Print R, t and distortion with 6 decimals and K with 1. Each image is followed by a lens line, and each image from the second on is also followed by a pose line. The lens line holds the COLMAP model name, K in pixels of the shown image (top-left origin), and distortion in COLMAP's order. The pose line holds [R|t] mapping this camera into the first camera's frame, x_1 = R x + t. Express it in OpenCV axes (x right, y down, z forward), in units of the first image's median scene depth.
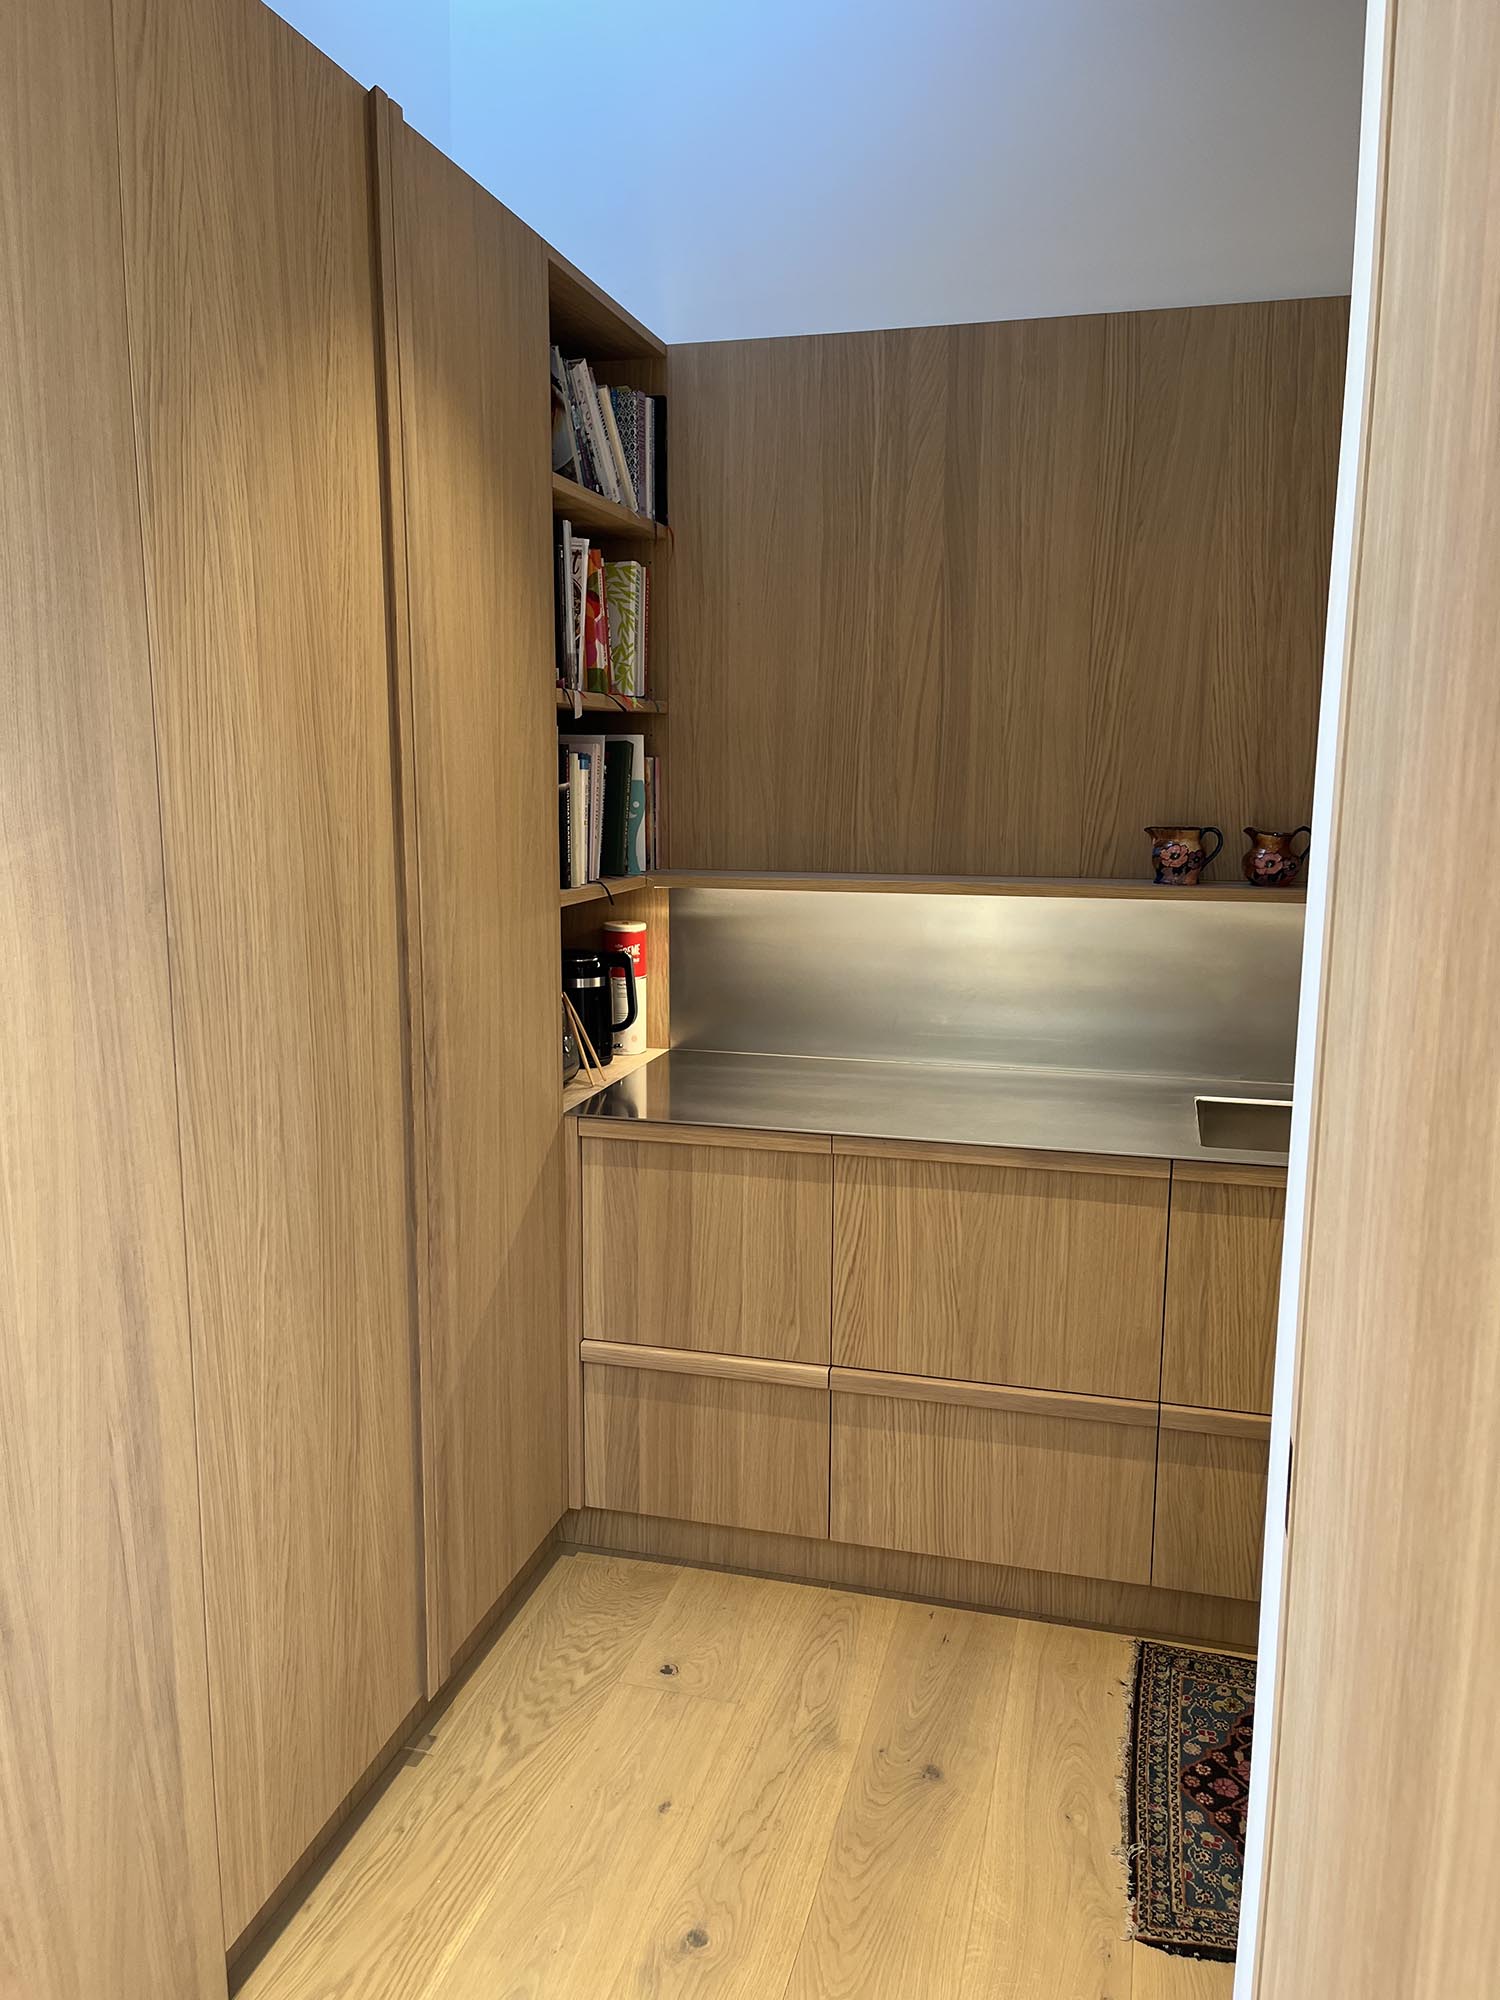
lens RADIAL K [[1502.4, 0, 750.0], [0, 1502.4, 1000.0], [0, 0, 1]] dist [0.065648, -0.096622]
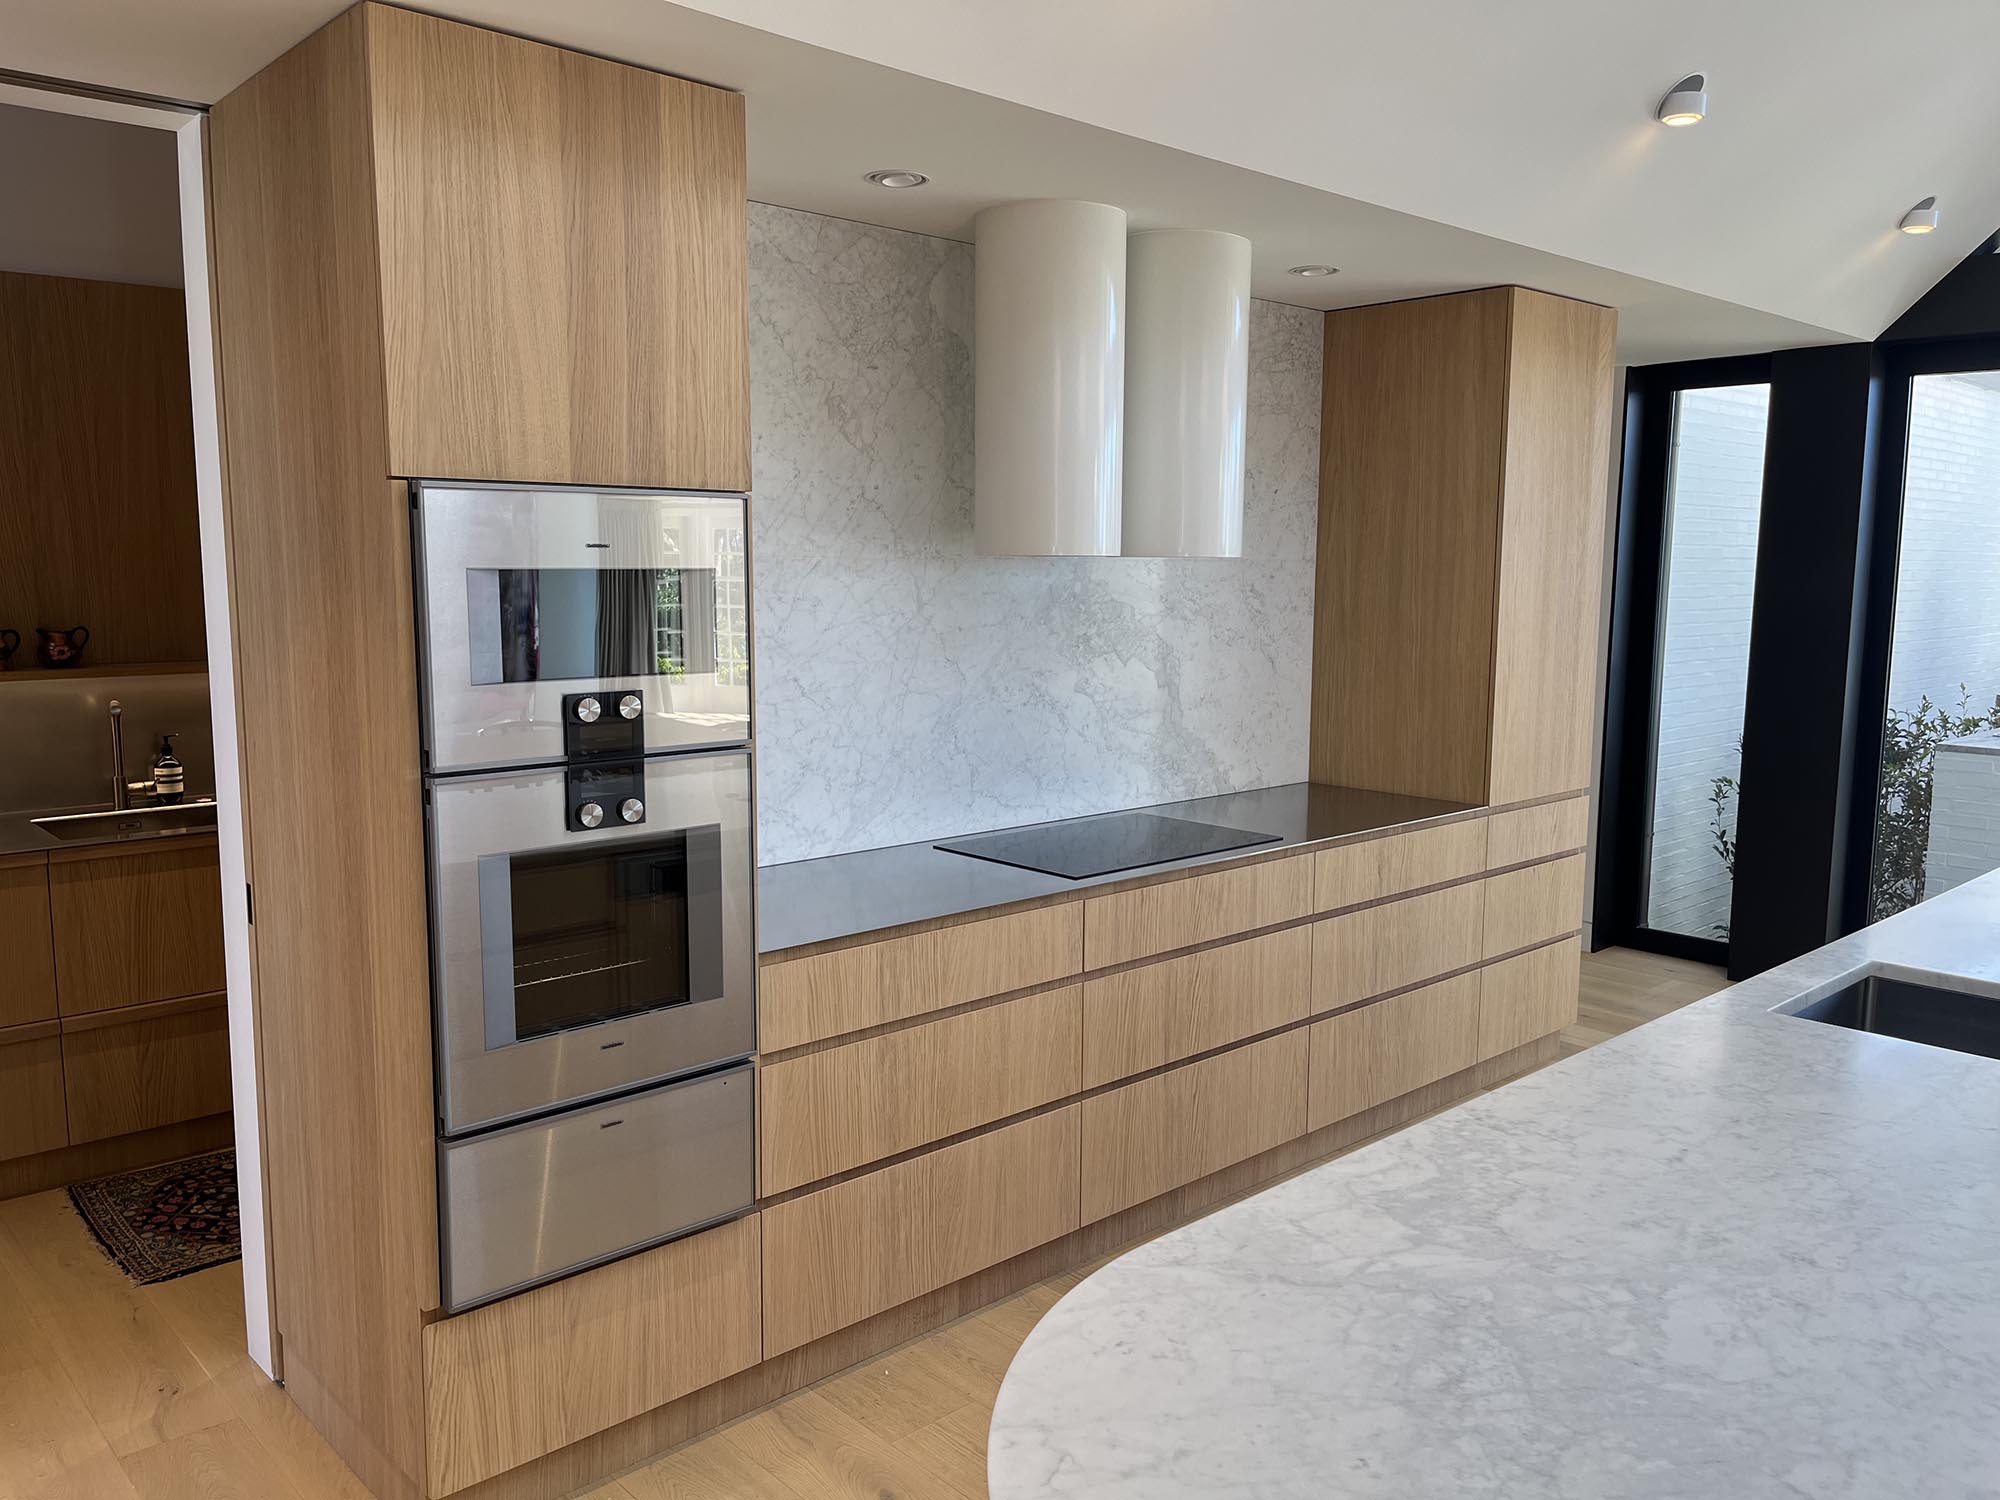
lens RADIAL K [[1502.4, 0, 1000.0], [0, 1502.4, 750.0], [0, 0, 1]] dist [0.065648, -0.096622]
pose [[0.535632, -0.114541, 0.836647, -0.460600], [0.135518, 0.989576, 0.048718, 0.061094], [-0.833507, 0.087286, 0.545571, -0.614910]]
